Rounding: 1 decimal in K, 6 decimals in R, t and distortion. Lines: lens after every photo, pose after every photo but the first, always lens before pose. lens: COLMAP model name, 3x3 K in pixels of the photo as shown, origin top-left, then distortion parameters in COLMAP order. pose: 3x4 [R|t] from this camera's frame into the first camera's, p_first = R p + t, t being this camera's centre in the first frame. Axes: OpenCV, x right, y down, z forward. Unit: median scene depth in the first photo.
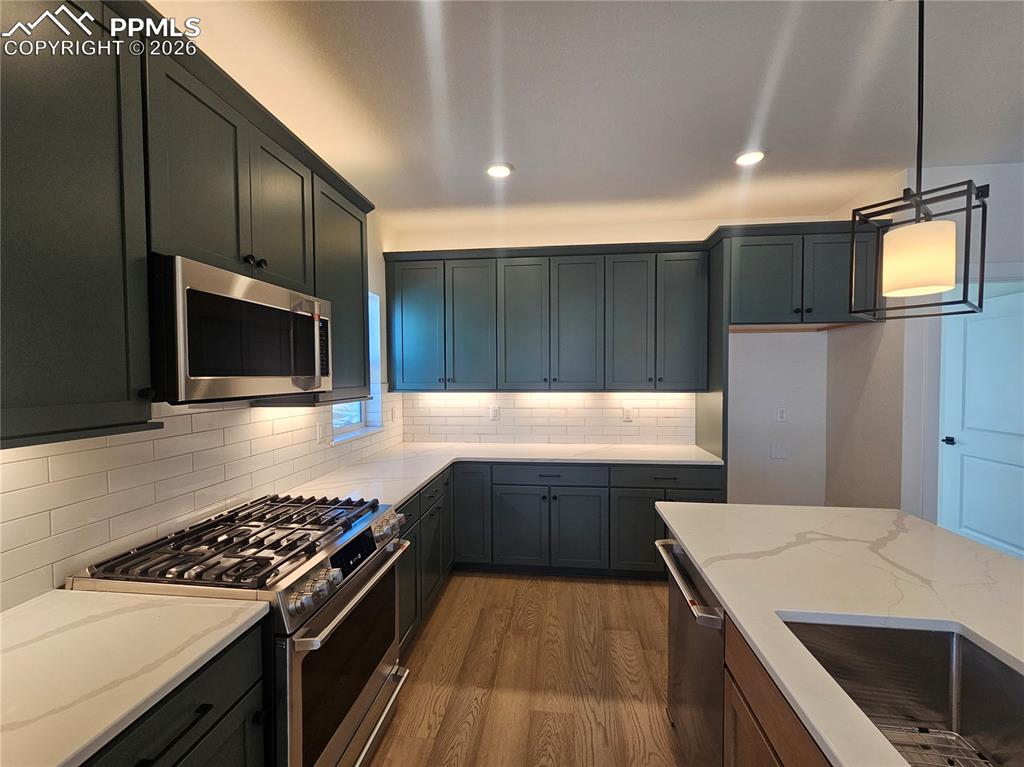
lens RADIAL K [[418.4, 0, 515.7], [0, 418.4, 386.3], [0, 0, 1]] dist [-0.001691, -0.000164]
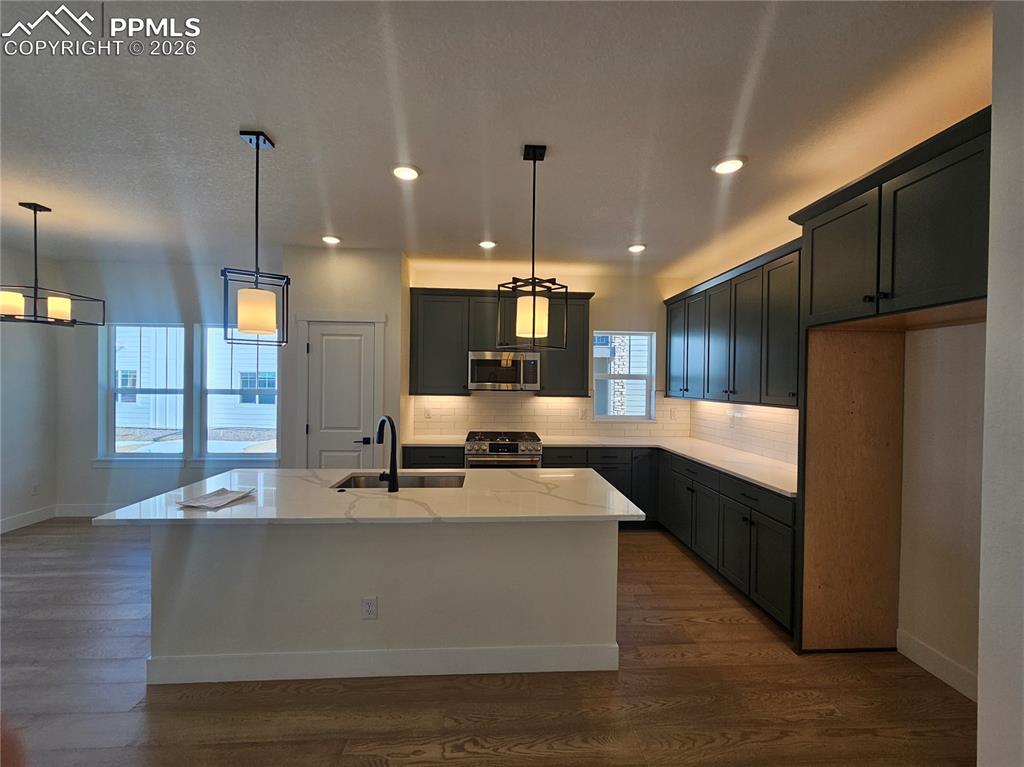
lens RADIAL K [[420.7, 0, 515.4], [0, 420.7, 385.2], [0, 0, 1]] dist [-0.000545, 0.000532]
pose [[0.171583, 0.015846, -0.985042, 1.630104], [-0.043524, 0.999016, 0.008489, -0.027187], [0.984208, 0.041416, 0.172104, 0.405400]]
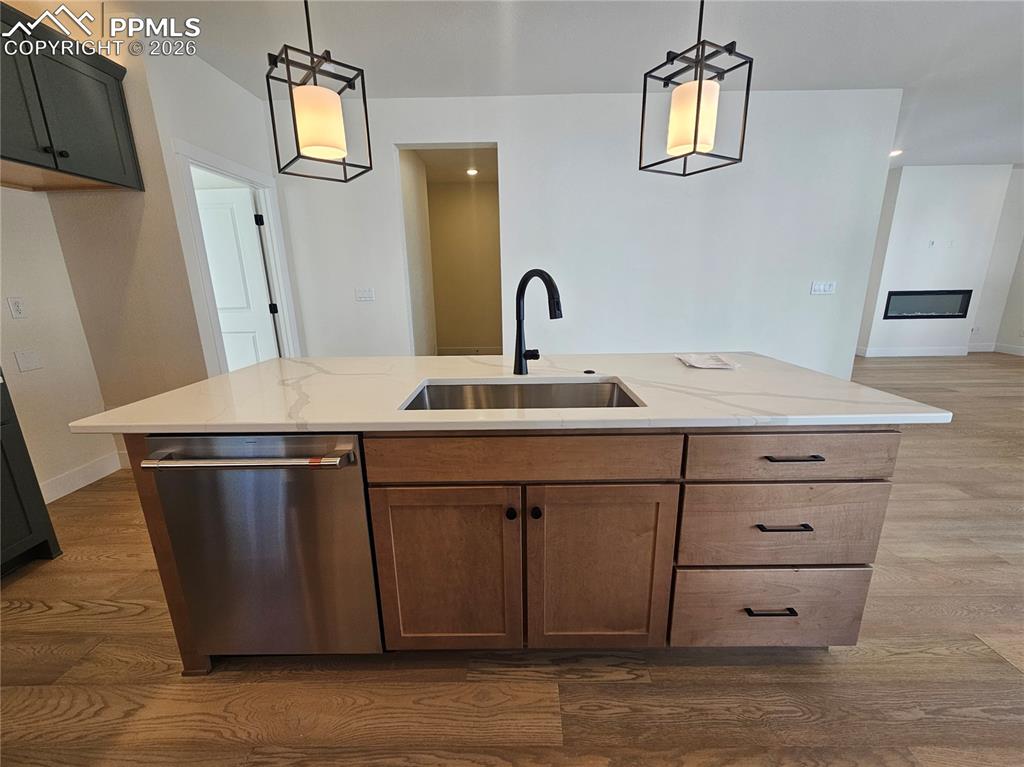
lens RADIAL K [[420.7, 0, 515.4], [0, 420.7, 385.2], [0, 0, 1]] dist [-0.000545, 0.000532]
pose [[-0.106560, -0.236961, 0.965658, -0.272188], [0.046400, 0.968944, 0.242887, 0.095796], [-0.993223, 0.070689, -0.092255, 0.378106]]
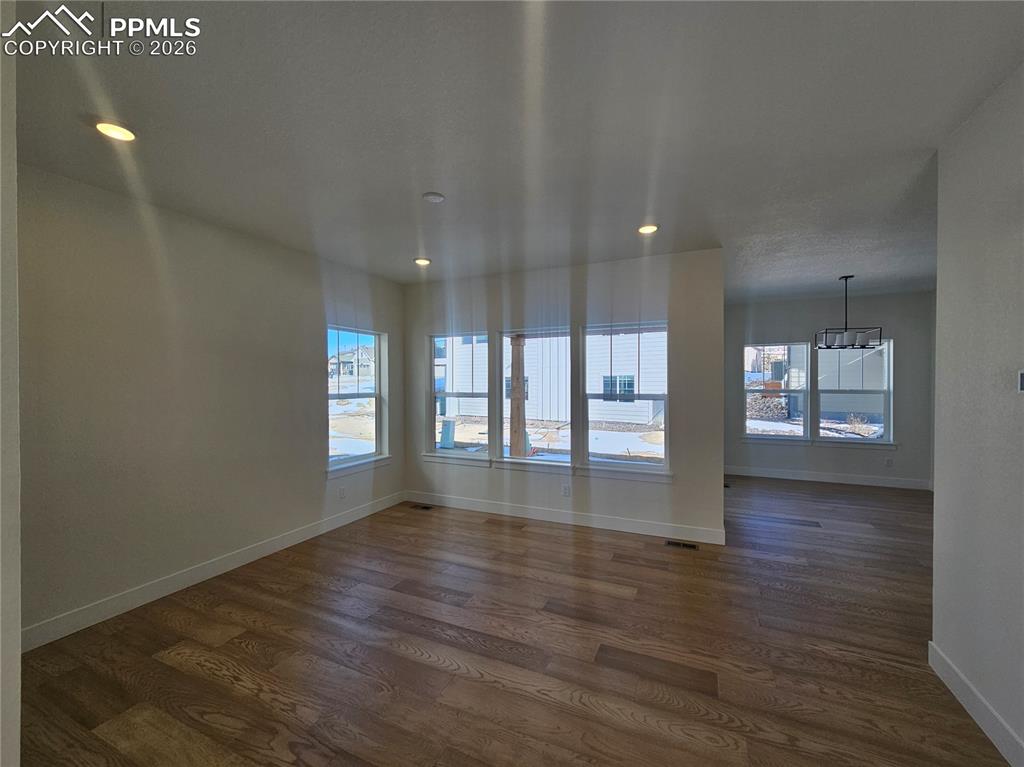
lens RADIAL K [[419.9, 0, 513.8], [0, 419.9, 385.3], [0, 0, 1]] dist [-0.001590, -0.000003]
pose [[-0.305908, 0.013263, -0.951969, 2.715570], [-0.025235, 0.999439, 0.022034, 0.040268], [0.951727, 0.030763, -0.305401, -1.996092]]
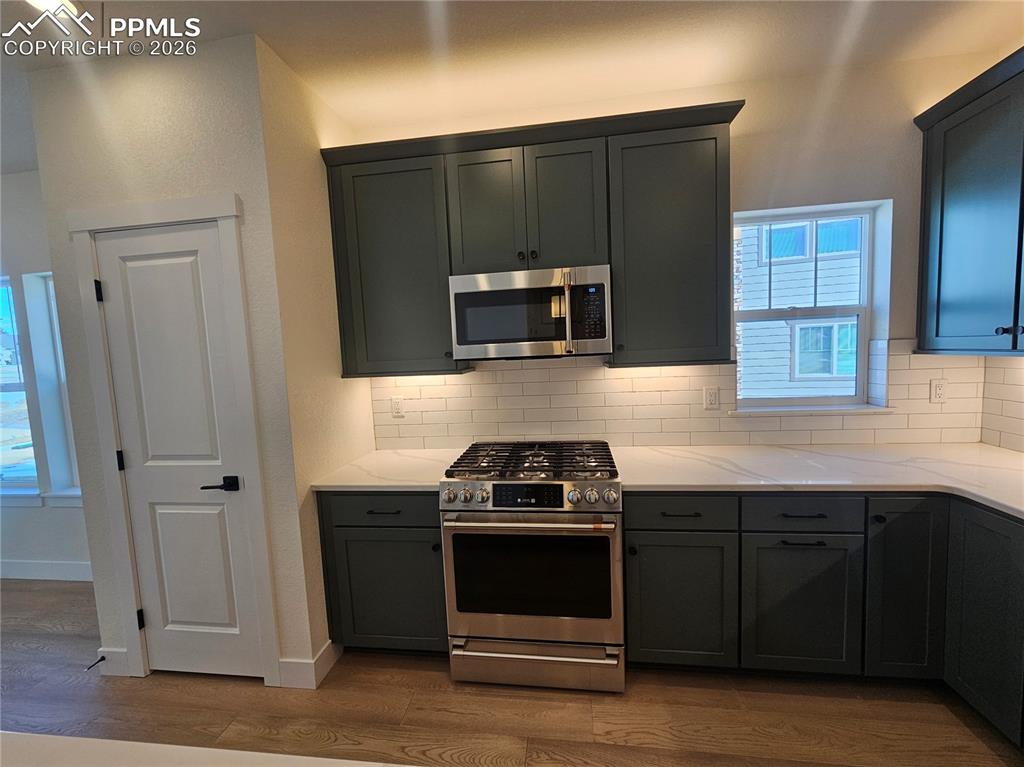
lens RADIAL K [[418.4, 0, 515.7], [0, 418.4, 386.3], [0, 0, 1]] dist [-0.001691, -0.000164]
pose [[-0.020931, 0.095368, -0.995222, 0.512050], [0.014858, 0.995360, 0.095069, -0.007817], [0.999671, -0.012797, -0.022251, 0.693227]]
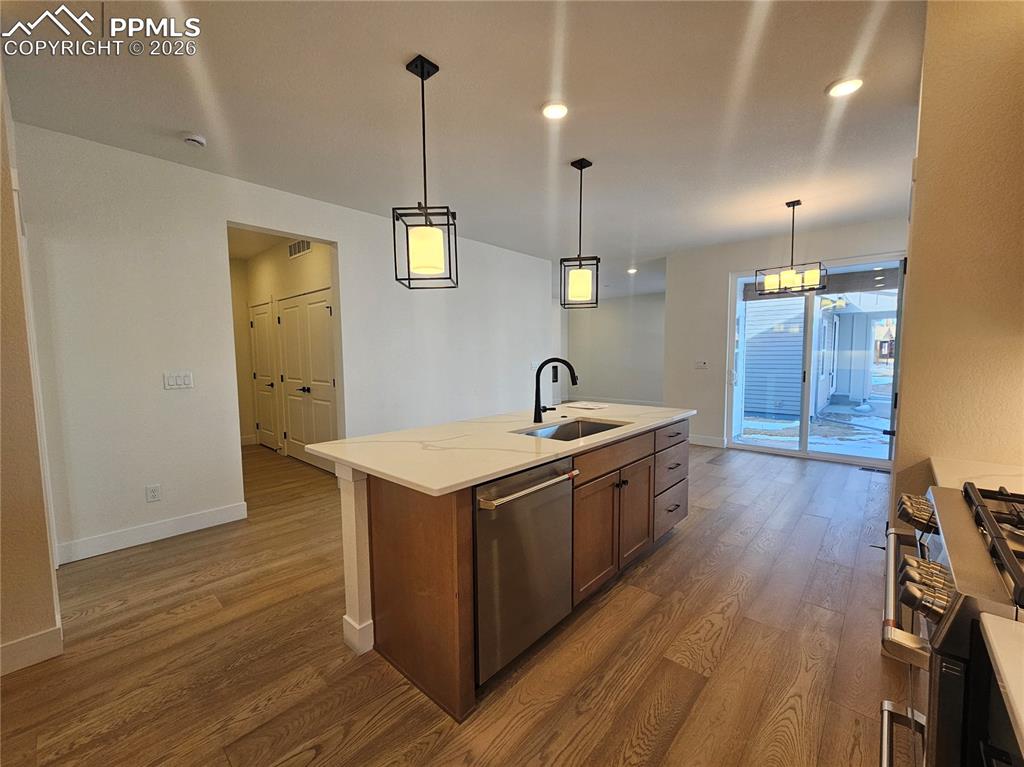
lens RADIAL K [[418.4, 0, 515.7], [0, 418.4, 386.3], [0, 0, 1]] dist [-0.001691, -0.000164]
pose [[-0.814155, -0.031488, 0.579794, -0.155198], [0.031418, 0.994677, 0.098138, 0.038900], [-0.579798, 0.098115, -0.808831, 1.329811]]
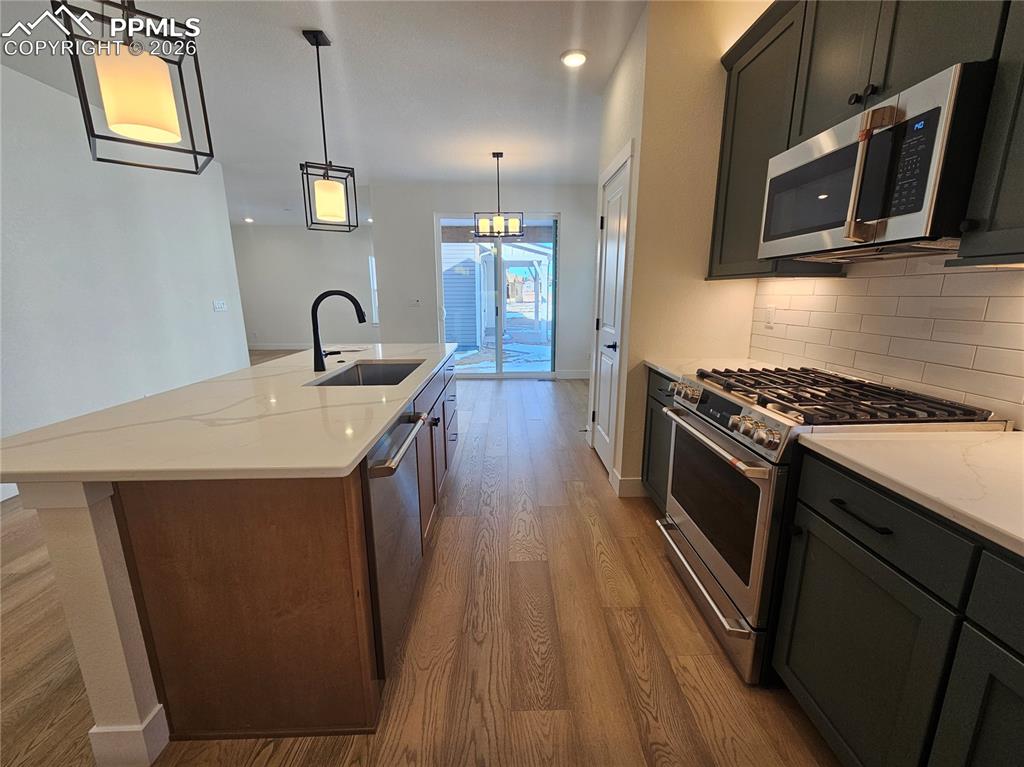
lens RADIAL K [[418.4, 0, 515.7], [0, 418.4, 386.3], [0, 0, 1]] dist [-0.001691, -0.000164]
pose [[-0.990321, 0.037798, -0.133549, 0.178008], [0.003605, 0.968885, 0.247487, 0.057556], [0.138748, 0.244610, -0.959643, 1.339431]]
